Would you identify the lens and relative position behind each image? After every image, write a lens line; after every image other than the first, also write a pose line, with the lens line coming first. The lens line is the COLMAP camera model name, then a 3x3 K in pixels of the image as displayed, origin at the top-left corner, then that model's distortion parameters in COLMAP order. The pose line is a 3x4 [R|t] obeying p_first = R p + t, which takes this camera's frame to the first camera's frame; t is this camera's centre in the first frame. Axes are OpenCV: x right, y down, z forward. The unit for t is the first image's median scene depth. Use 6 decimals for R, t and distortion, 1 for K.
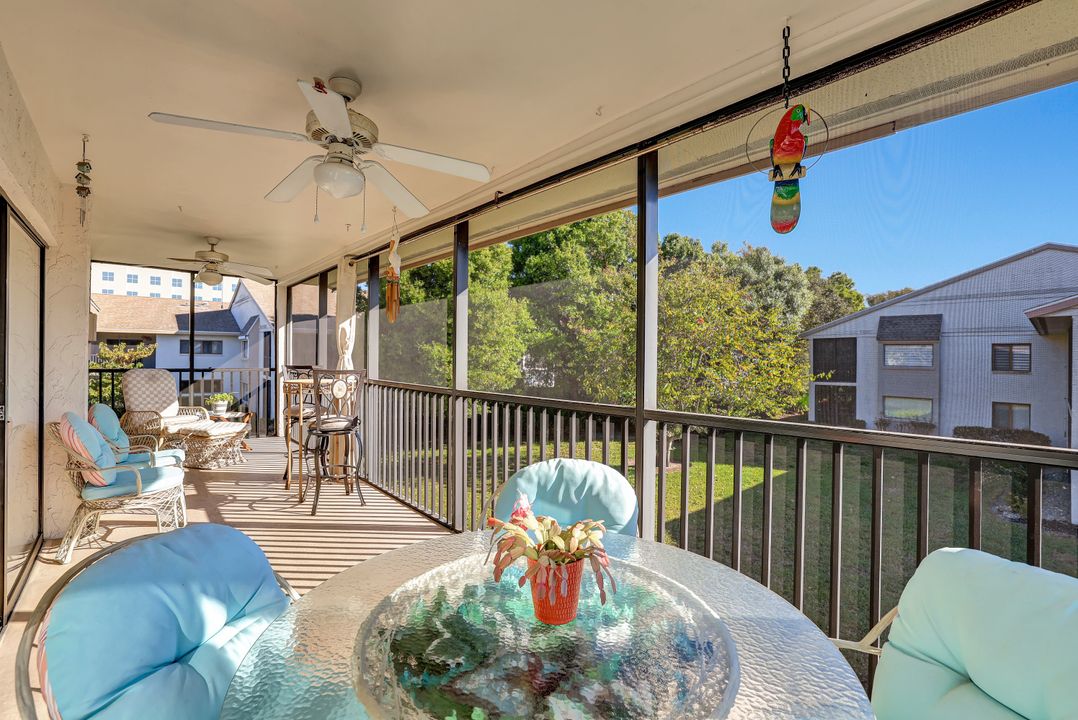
lens RADIAL K [[471.8, 0, 539.0], [0, 471.8, 360.0], [0, 0, 1]] dist [0.000305, 0.000203]
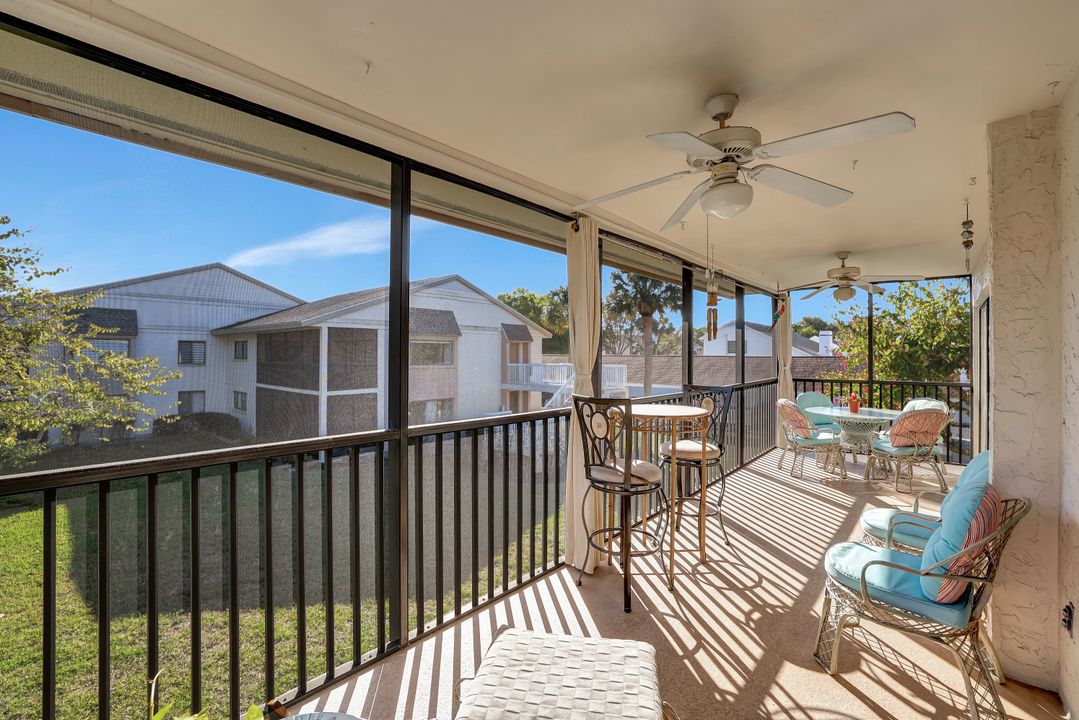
lens RADIAL K [[472.3, 0, 539.5], [0, 472.3, 360.0], [0, 0, 1]] dist [0.000305, 0.000203]
pose [[-0.155179, -0.021552, 0.987651, -0.298881], [0.004526, 0.999736, 0.022527, -0.010222], [-0.987876, 0.007966, -0.155040, 0.341304]]
